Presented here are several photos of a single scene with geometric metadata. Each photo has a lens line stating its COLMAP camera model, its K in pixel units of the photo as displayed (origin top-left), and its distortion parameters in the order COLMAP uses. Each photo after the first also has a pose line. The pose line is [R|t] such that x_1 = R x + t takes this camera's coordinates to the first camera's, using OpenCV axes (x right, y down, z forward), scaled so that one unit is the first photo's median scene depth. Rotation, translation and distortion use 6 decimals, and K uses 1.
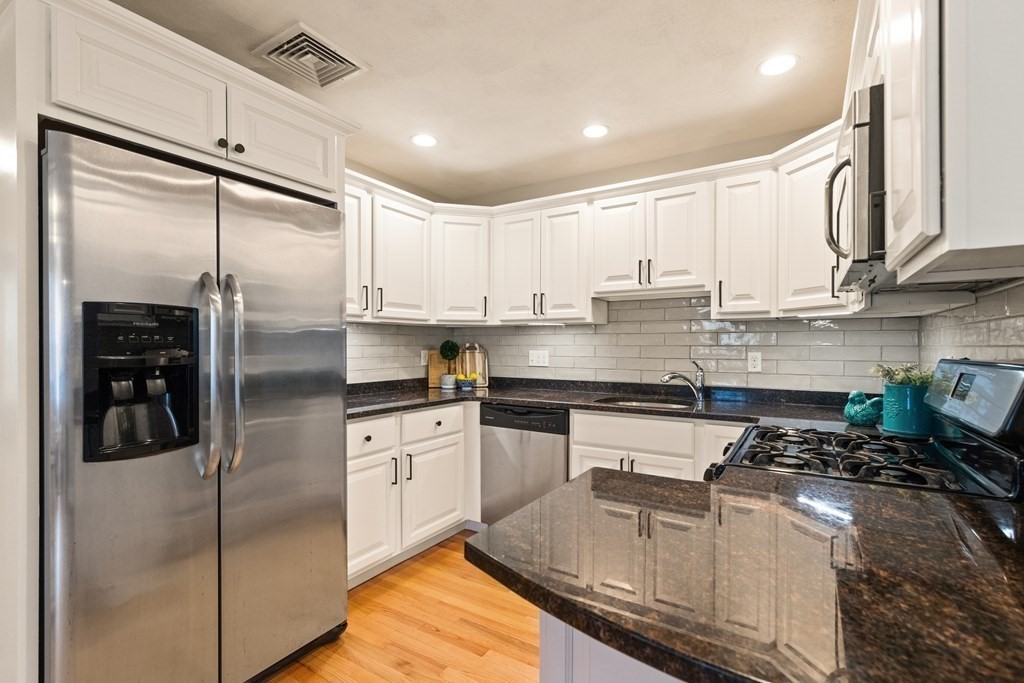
lens RADIAL K [[466.3, 0, 508.0], [0, 466.3, 346.1], [0, 0, 1]] dist [-0.004852, 0.002409]
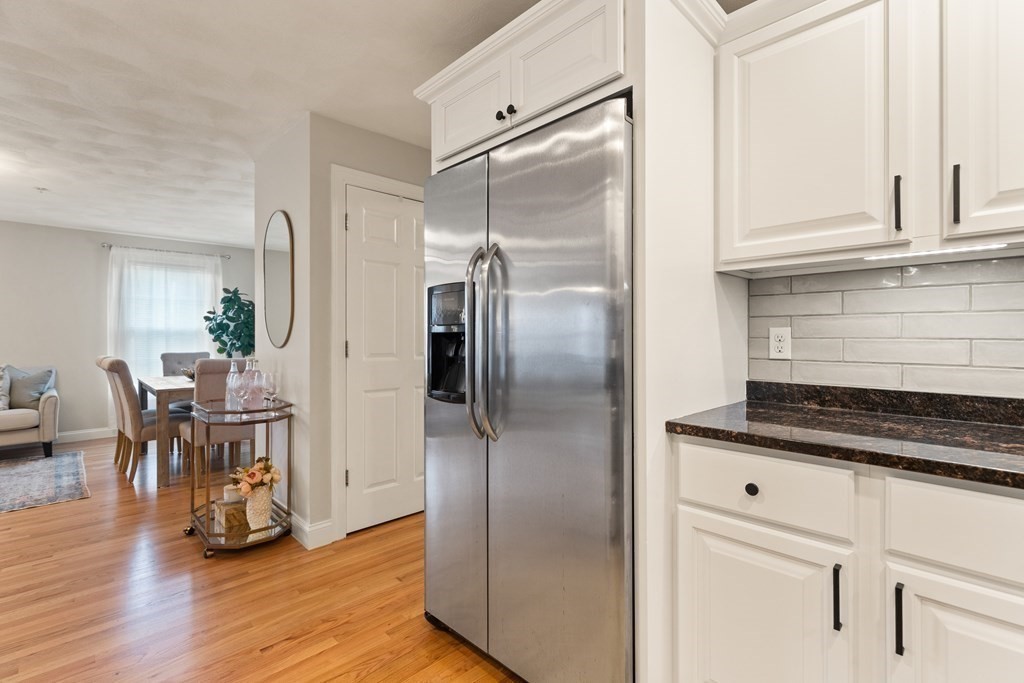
lens RADIAL K [[466.3, 0, 521.8], [0, 466.3, 336.9], [0, 0, 1]] dist [-0.004852, 0.002409]
pose [[-0.217100, 0.000055, -0.976149, 0.214415], [0.000022, 1.000000, 0.000052, 0.026400], [0.976149, -0.000010, -0.217100, 0.731164]]
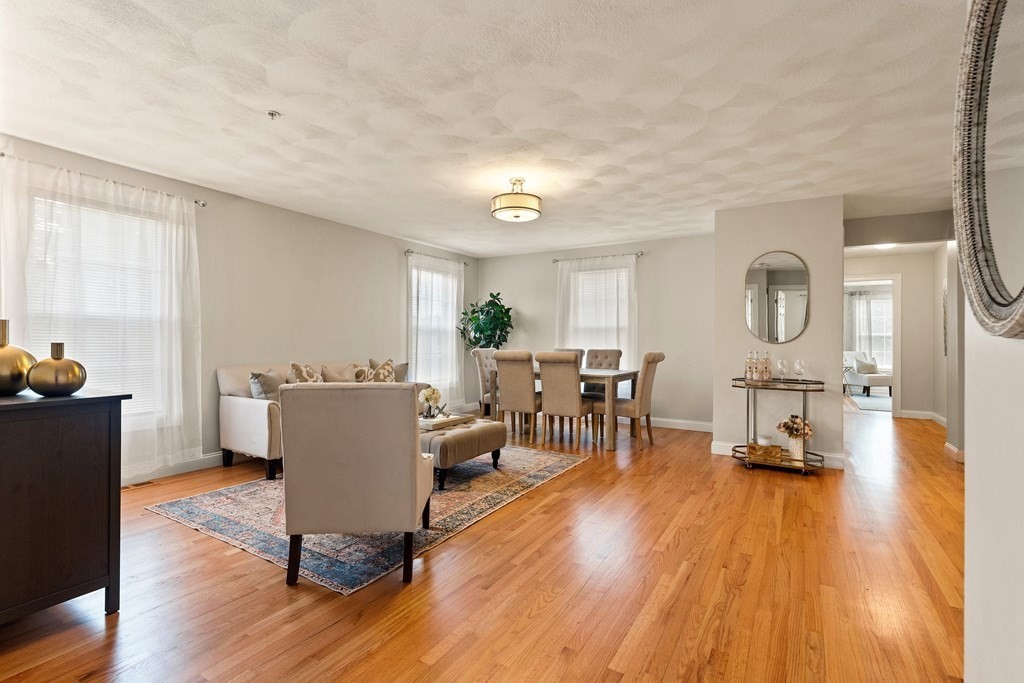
lens RADIAL K [[466.3, 0, 512.3], [0, 466.3, 345.1], [0, 0, 1]] dist [-0.004852, 0.002409]
pose [[0.023897, 0.009368, -0.999671, 0.874727], [-0.010257, 0.999906, 0.009125, 0.052929], [0.999662, 0.010035, 0.023991, -1.011389]]
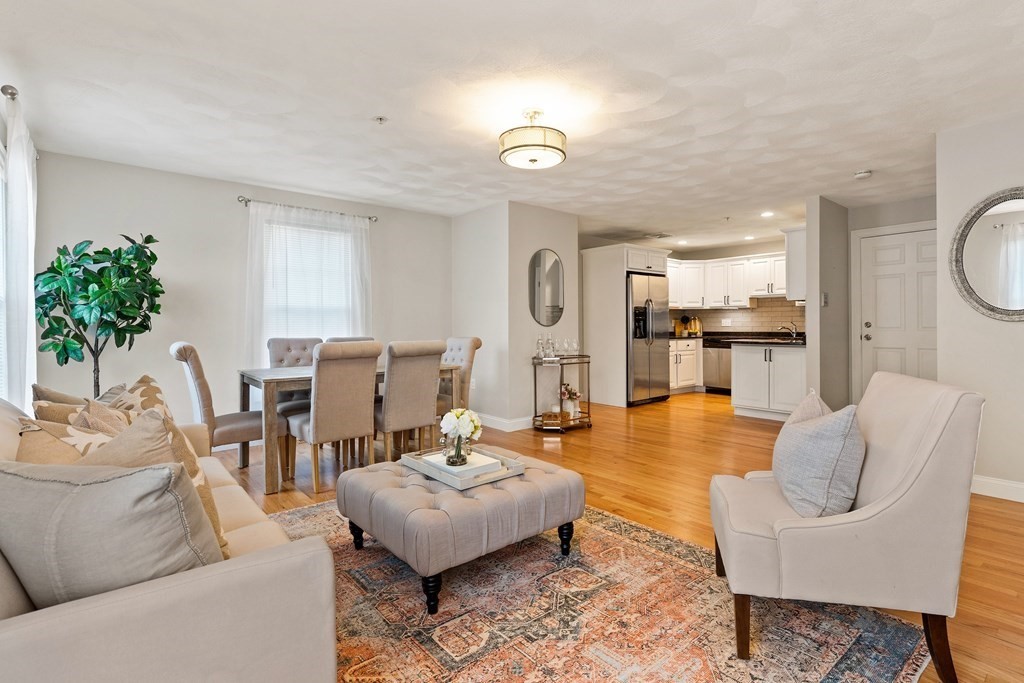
lens RADIAL K [[489.6, 0, 531.8], [0, 489.6, 332.5], [0, 0, 1]] dist [-0.002502, 0.000368]
pose [[0.957894, -0.001509, -0.287119, -0.202577], [0.004914, 0.999926, 0.011136, 0.054456], [0.287081, -0.012078, 0.957830, -2.021250]]
